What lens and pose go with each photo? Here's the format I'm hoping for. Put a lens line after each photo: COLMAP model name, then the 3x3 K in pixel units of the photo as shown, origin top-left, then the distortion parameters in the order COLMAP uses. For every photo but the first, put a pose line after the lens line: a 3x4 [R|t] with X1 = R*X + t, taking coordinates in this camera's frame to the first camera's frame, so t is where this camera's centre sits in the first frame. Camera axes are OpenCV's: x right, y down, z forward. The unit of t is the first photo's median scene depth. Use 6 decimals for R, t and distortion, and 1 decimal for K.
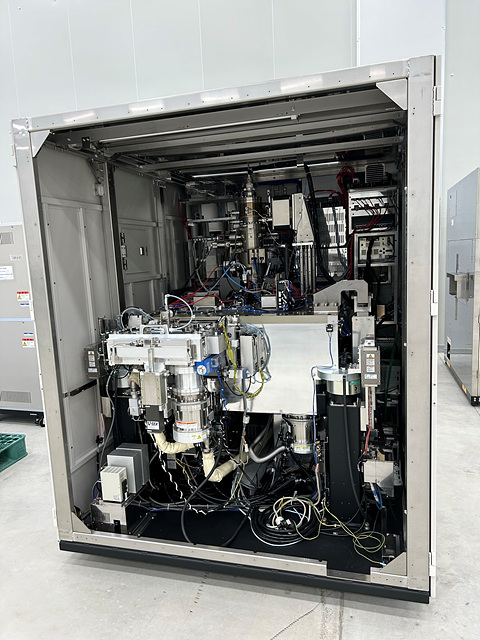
lens RADIAL K [[483.0, 0, 238.4], [0, 483.0, 322.5], [0, 0, 1]] dist [0.058151, -0.062624]
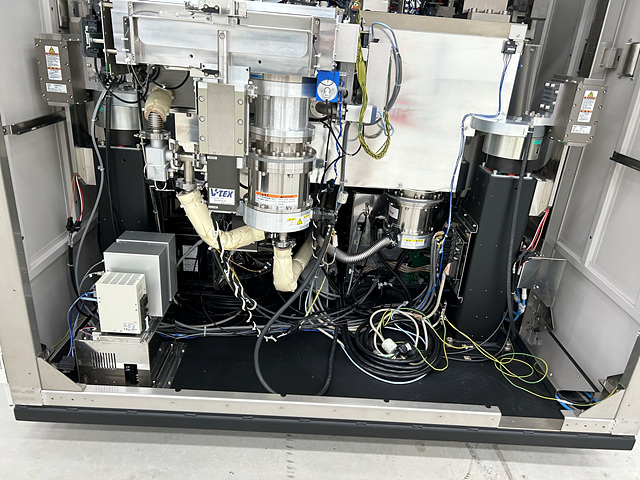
lens RADIAL K [[483.0, 0, 324.3], [0, 483.0, 240.8], [0, 0, 1]] dist [0.058151, -0.062624]
pose [[0.947729, 0.003317, 0.319059, -0.214338], [-0.082748, 0.968290, 0.235728, 0.117126], [-0.308160, -0.249808, 0.917951, 0.447576]]
